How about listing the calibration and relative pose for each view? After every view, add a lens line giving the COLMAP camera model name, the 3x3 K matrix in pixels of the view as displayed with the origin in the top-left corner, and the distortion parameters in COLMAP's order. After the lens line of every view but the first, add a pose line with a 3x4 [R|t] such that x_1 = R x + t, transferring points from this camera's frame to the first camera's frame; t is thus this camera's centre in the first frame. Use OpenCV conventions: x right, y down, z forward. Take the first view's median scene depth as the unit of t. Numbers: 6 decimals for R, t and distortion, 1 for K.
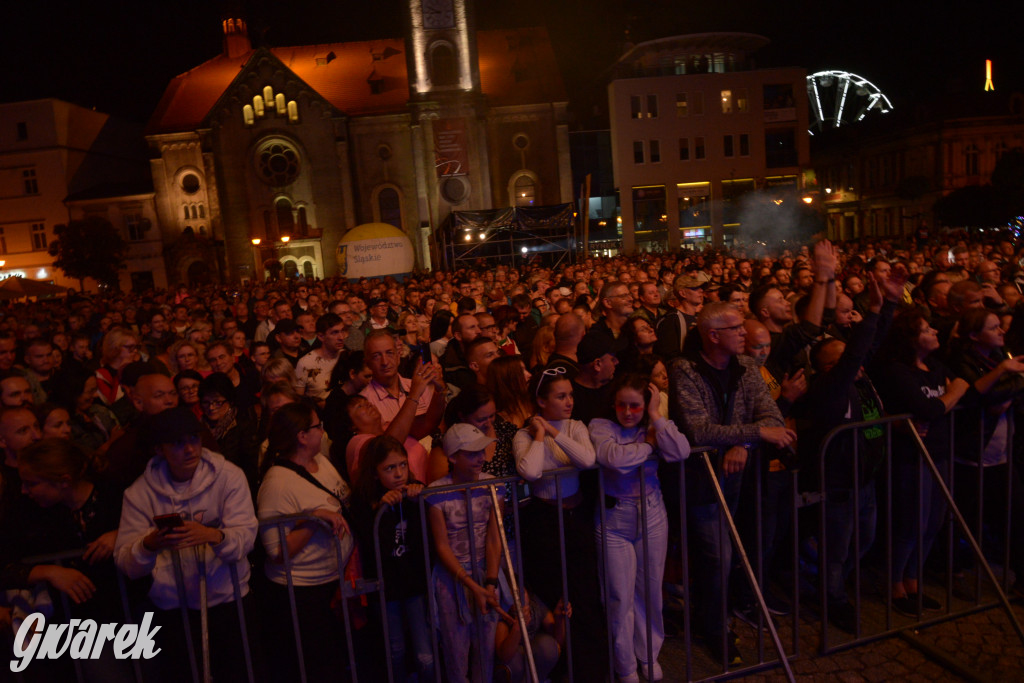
lens RADIAL K [[693.4, 0, 509.4], [0, 693.4, 348.8], [0, 0, 1]] dist [-0.046567, 0.006324]
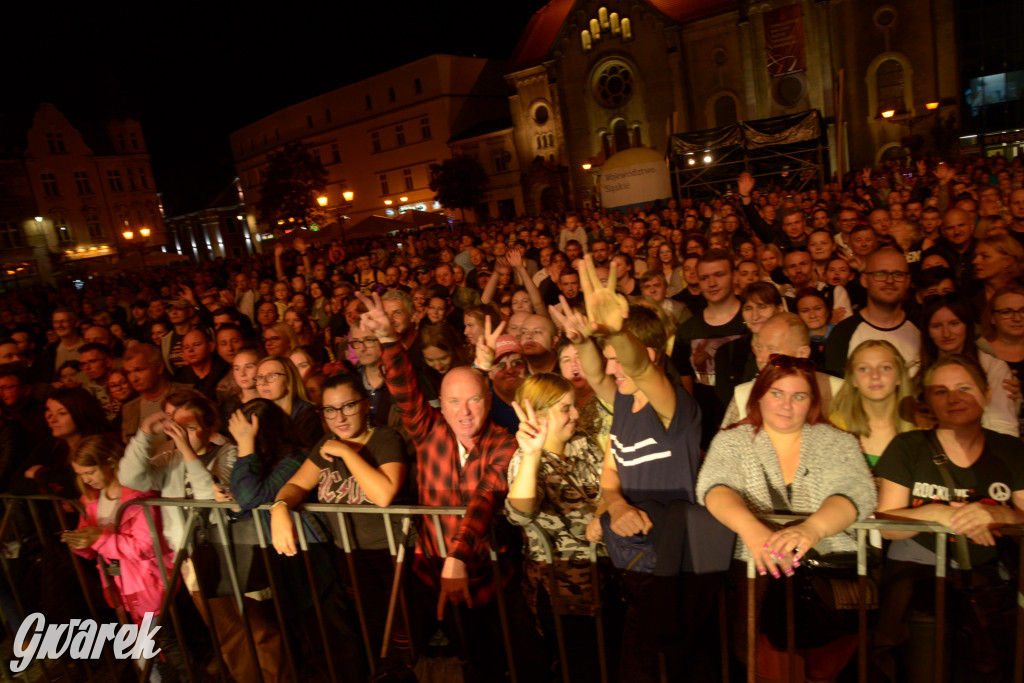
lens RADIAL K [[693.4, 0, 509.4], [0, 693.4, 348.8], [0, 0, 1]] dist [-0.046567, 0.006324]
pose [[0.811358, 0.074597, -0.579770, 0.155419], [0.003648, 0.991158, 0.132633, -0.020582], [0.584538, -0.109728, 0.803912, 0.057451]]
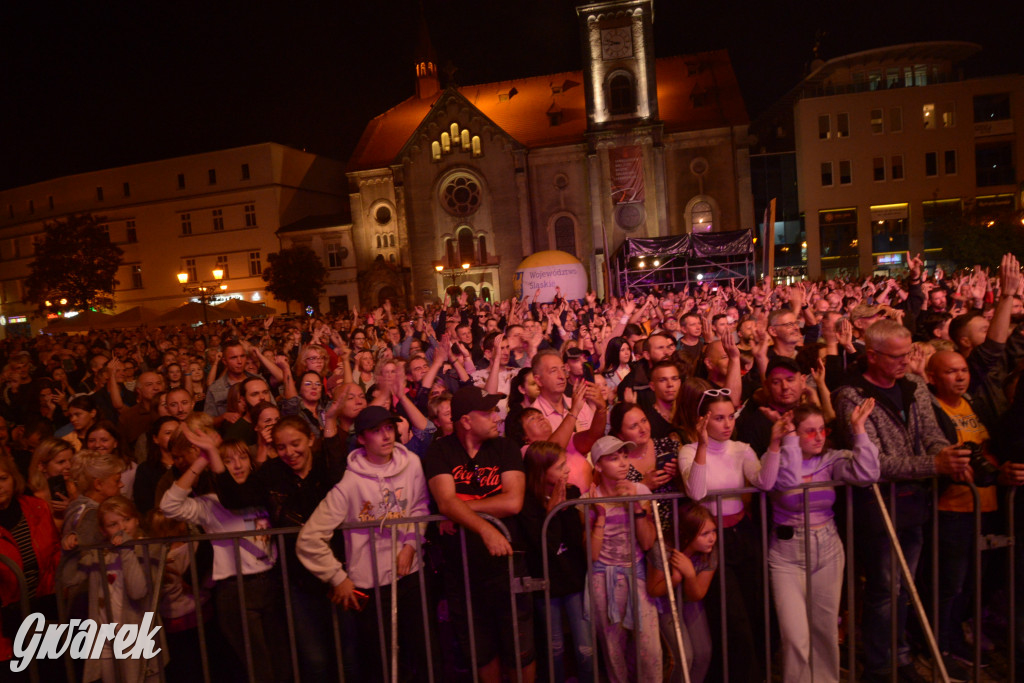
lens RADIAL K [[695.5, 0, 508.9], [0, 695.5, 347.1], [0, 0, 1]] dist [-0.044625, 0.006046]
pose [[0.969310, 0.023784, -0.244689, 0.001197], [-0.033701, 0.998768, -0.036421, 0.000785], [0.243521, 0.043550, 0.968917, -0.006864]]
